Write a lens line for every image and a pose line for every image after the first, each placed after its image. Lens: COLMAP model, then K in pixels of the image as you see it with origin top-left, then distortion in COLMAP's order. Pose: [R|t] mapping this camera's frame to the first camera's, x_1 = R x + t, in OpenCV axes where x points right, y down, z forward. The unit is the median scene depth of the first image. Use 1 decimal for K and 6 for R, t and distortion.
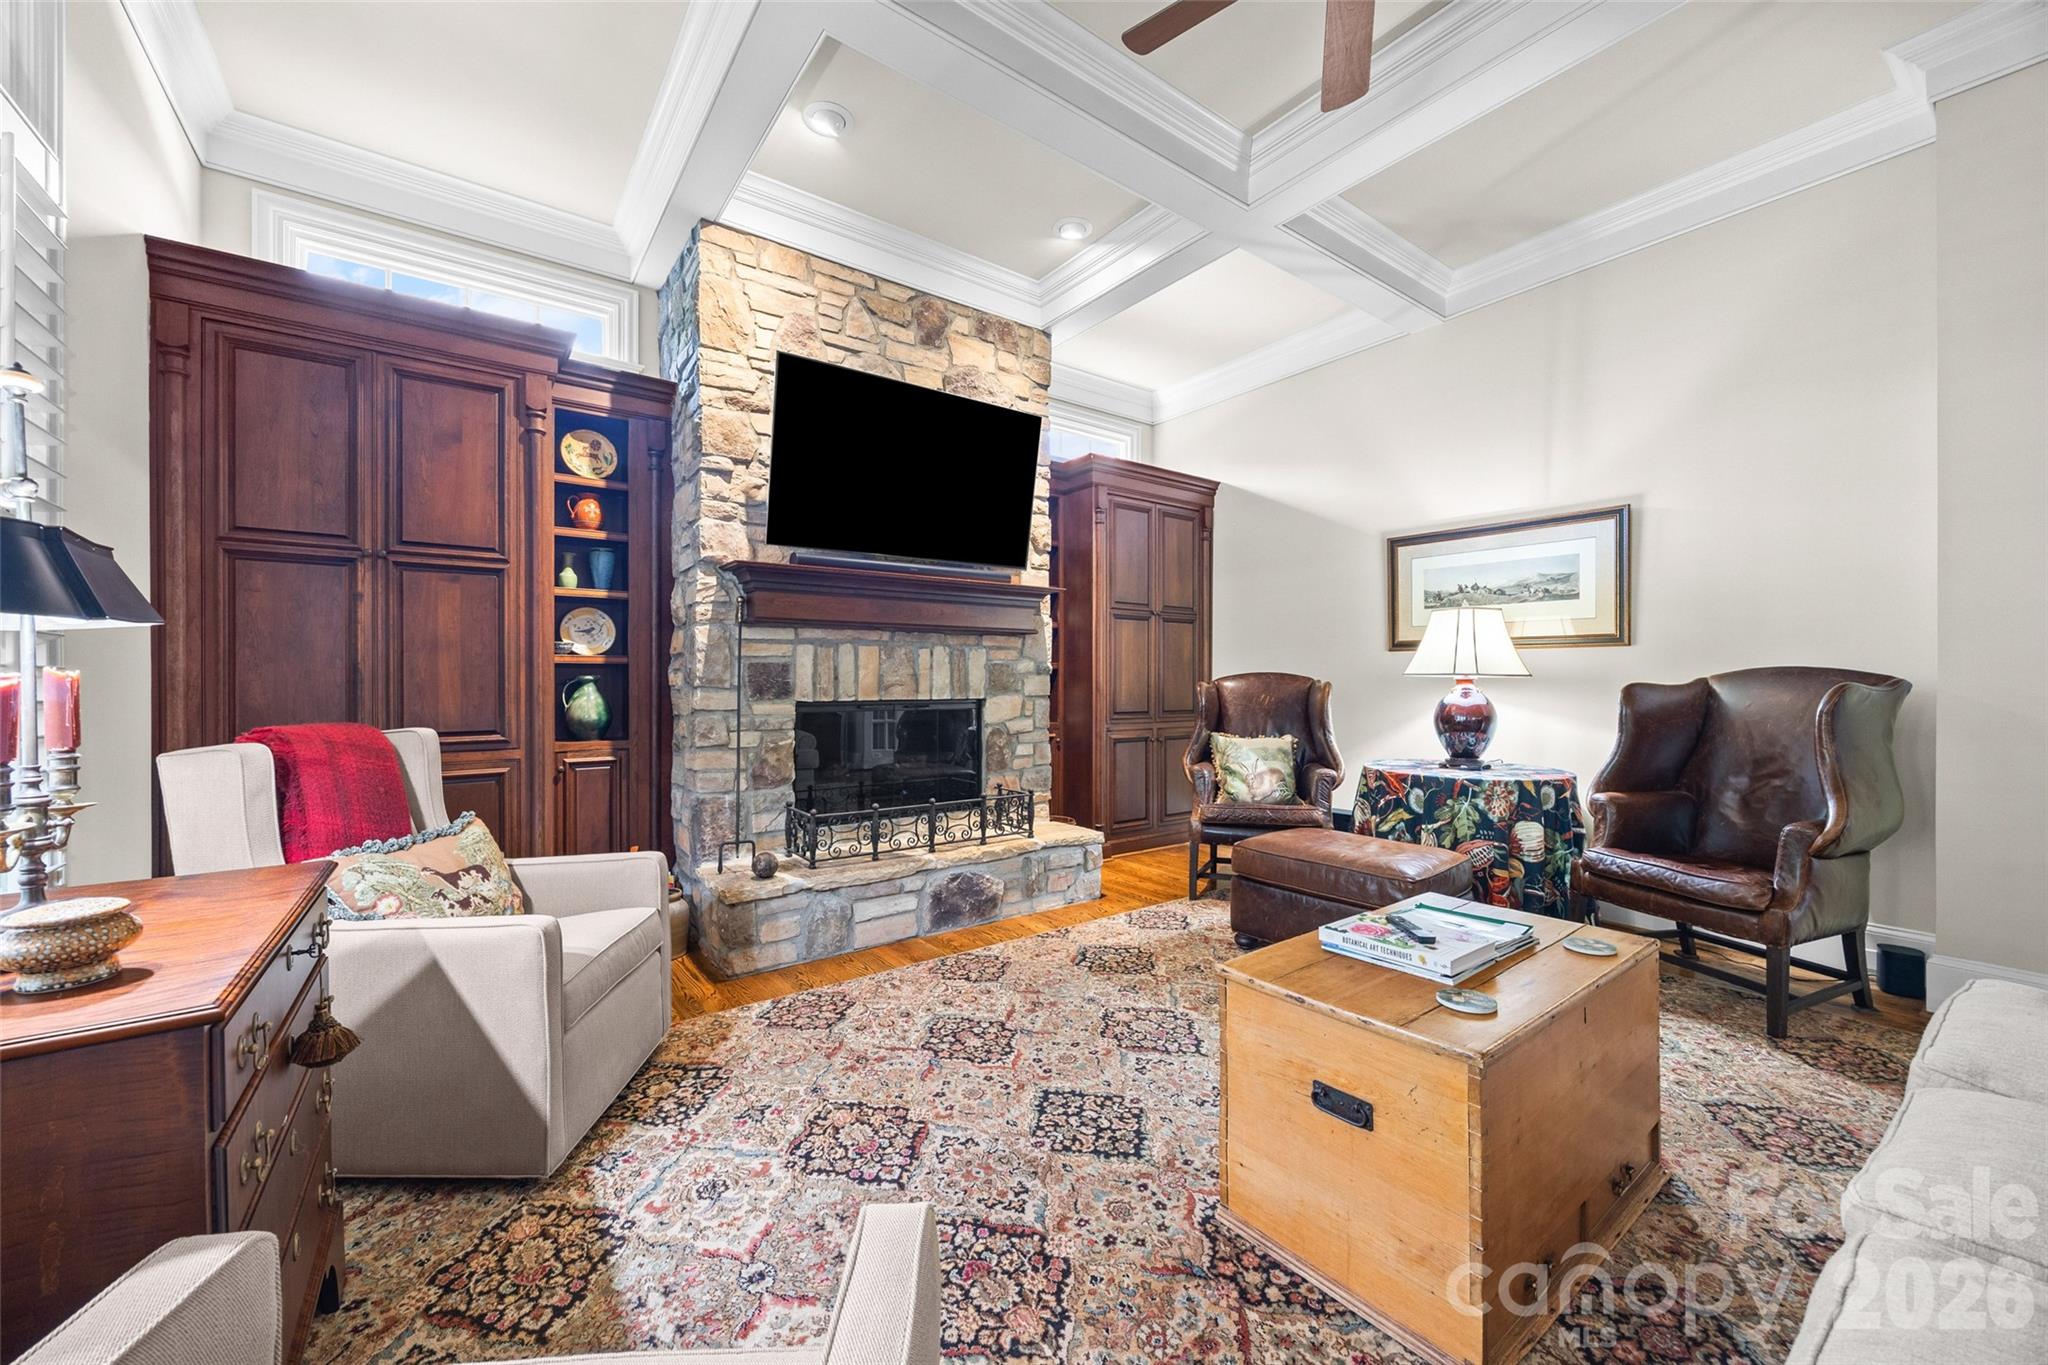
lens RADIAL K [[787.2, 0, 1023.4], [0, 787.2, 679.2], [0, 0, 1]] dist [0.003025, 0.000242]
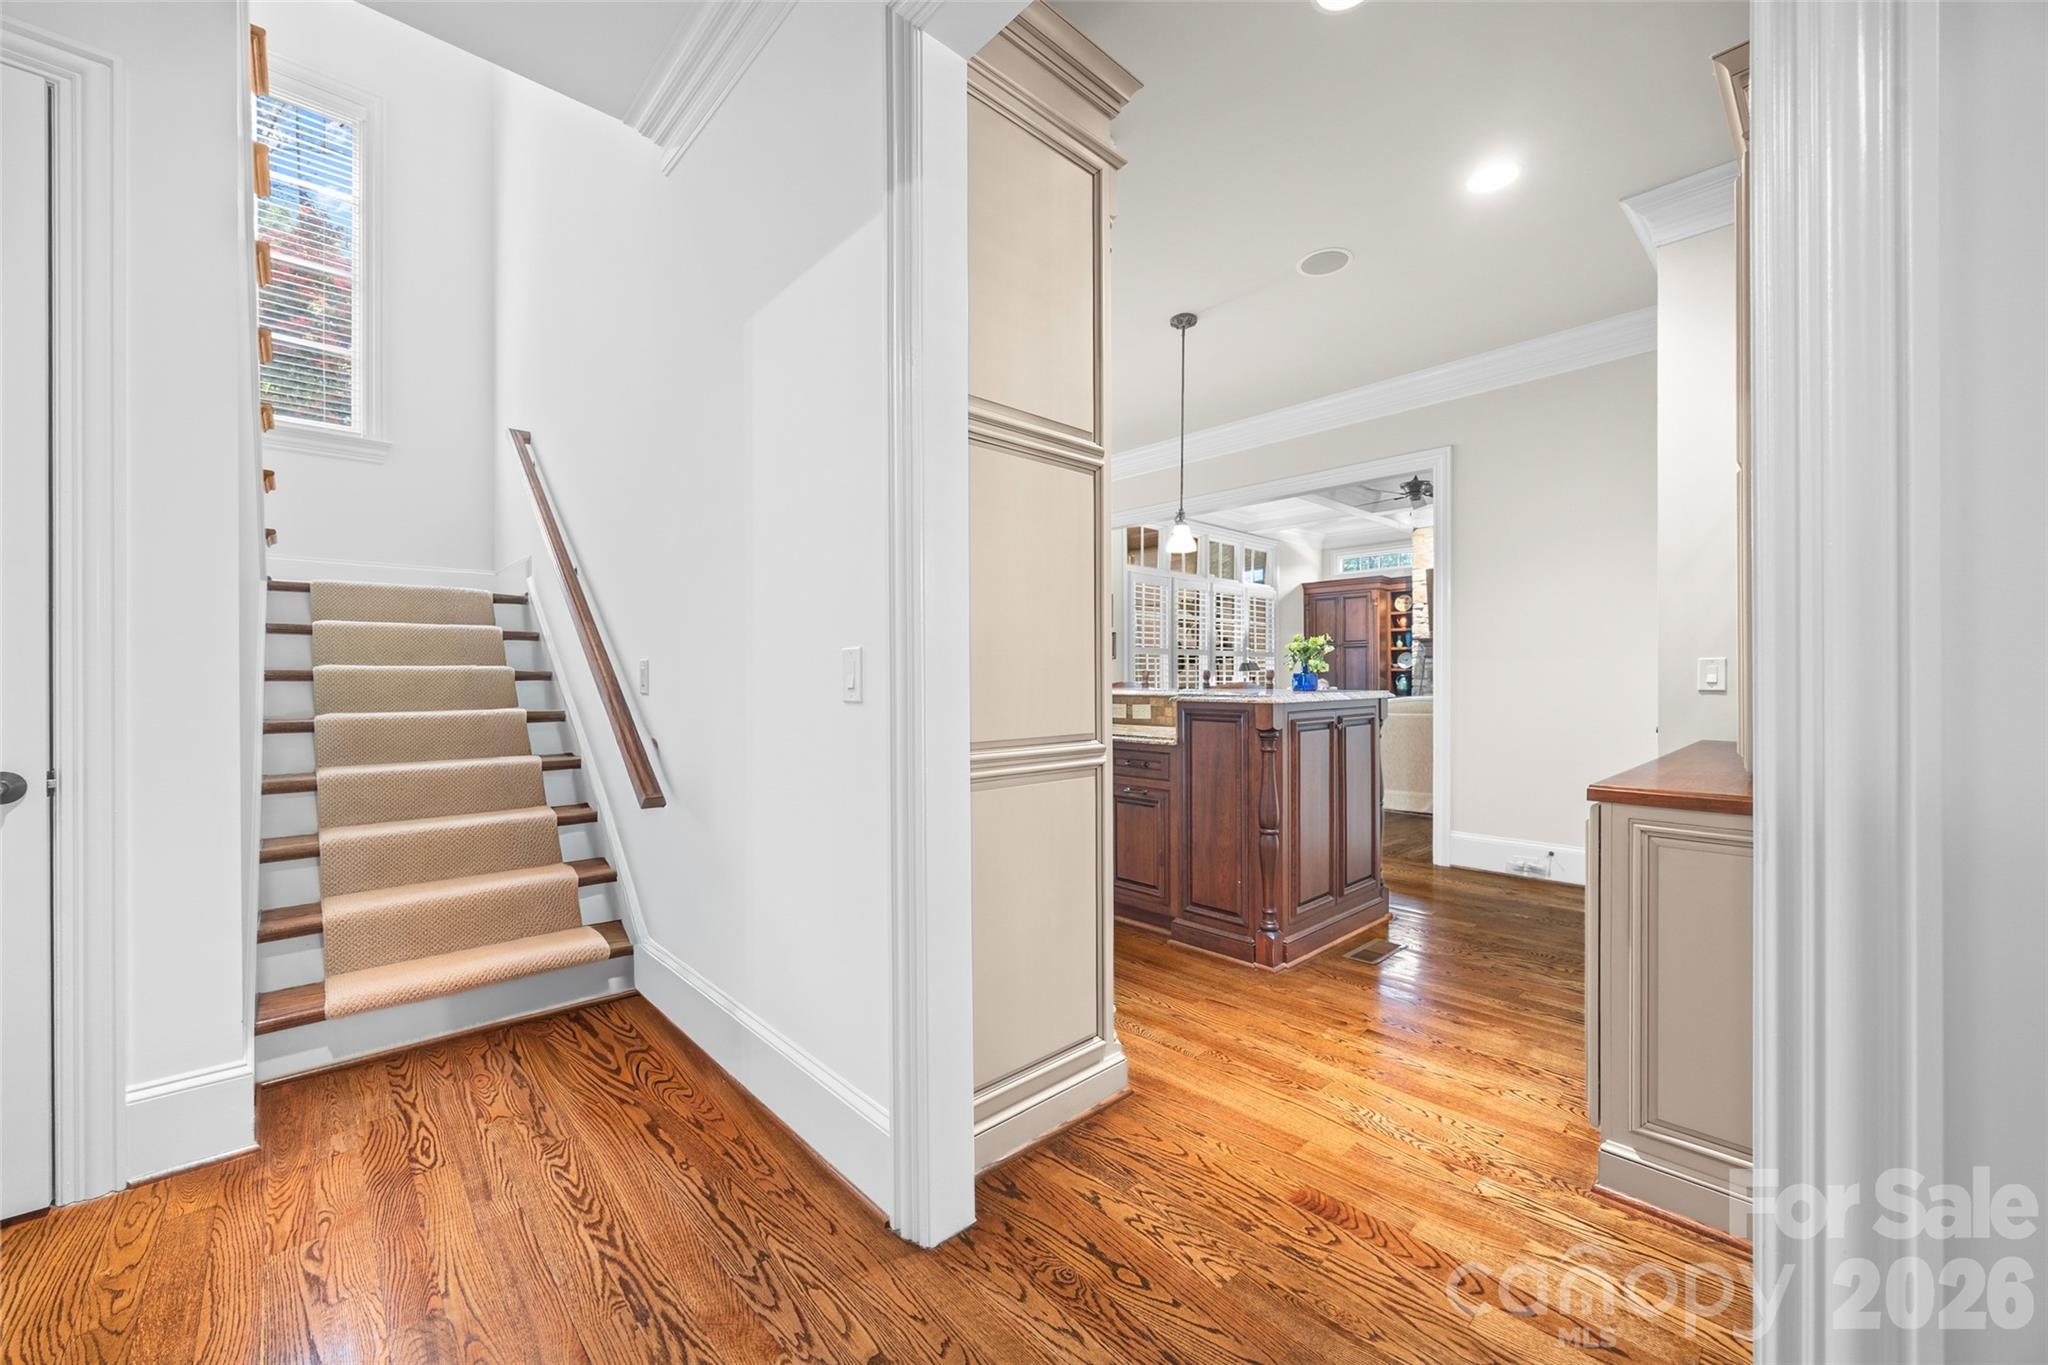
lens RADIAL K [[787.2, 0, 1019.0], [0, 787.2, 680.4], [0, 0, 1]] dist [0.003025, 0.000242]
pose [[0.111067, -0.001835, -0.993811, 2.349684], [0.003502, 0.999993, -0.001455, 0.016151], [0.993807, -0.003319, 0.111072, -0.836305]]
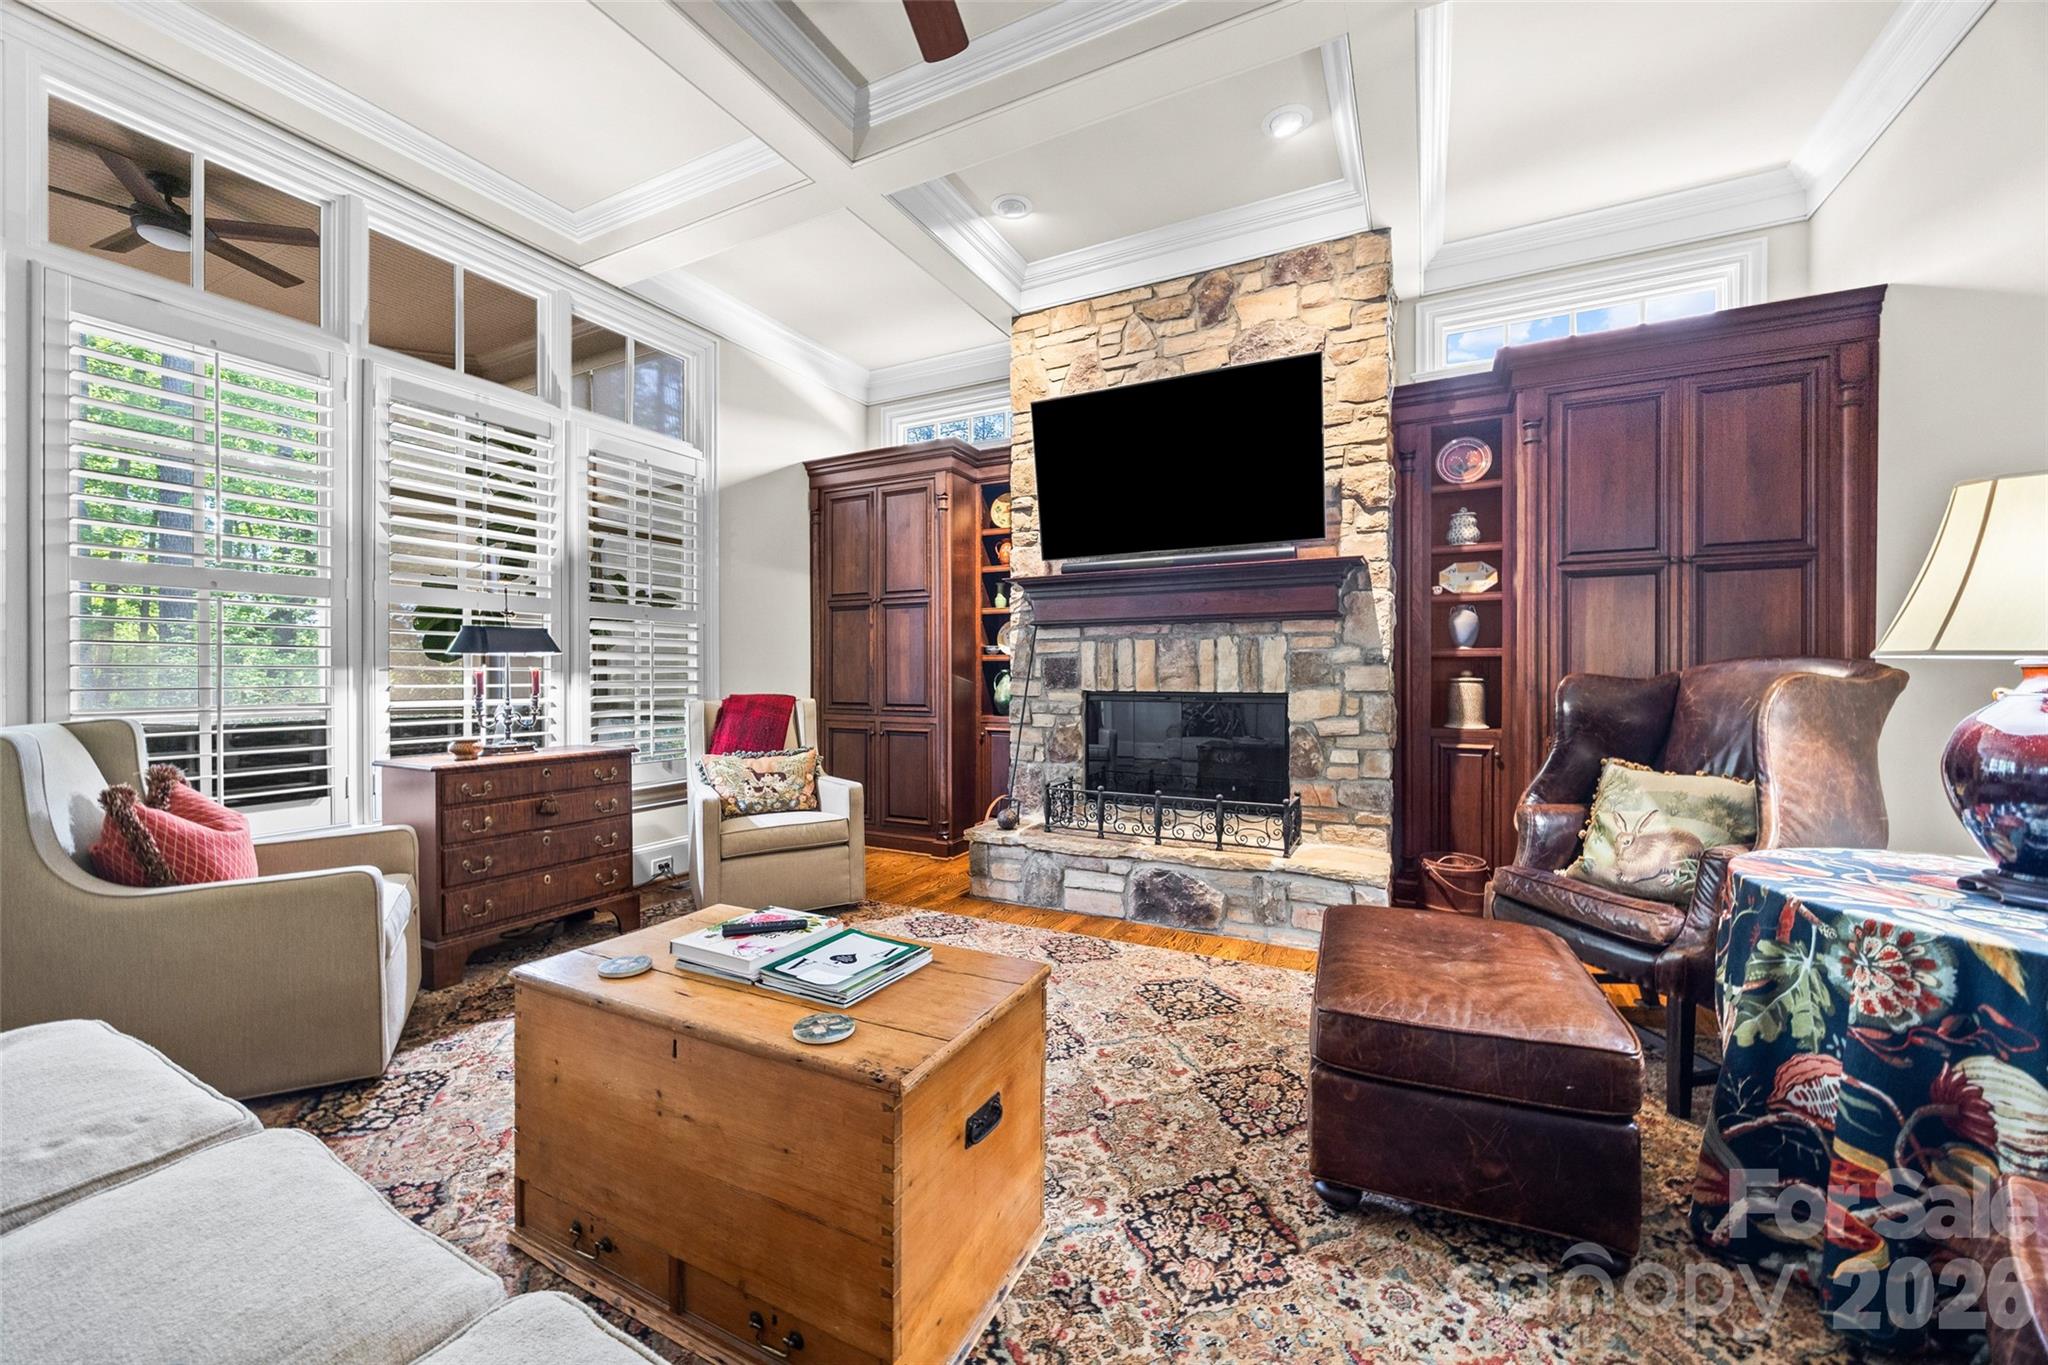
lens RADIAL K [[787.2, 0, 1023.1], [0, 787.2, 673.9], [0, 0, 1]] dist [0.003025, 0.000242]
pose [[0.438413, -0.000900, -0.898773, 0.720638], [0.001901, 0.999998, -0.000074, 0.003437], [0.898772, -0.001676, 0.438414, 0.416583]]
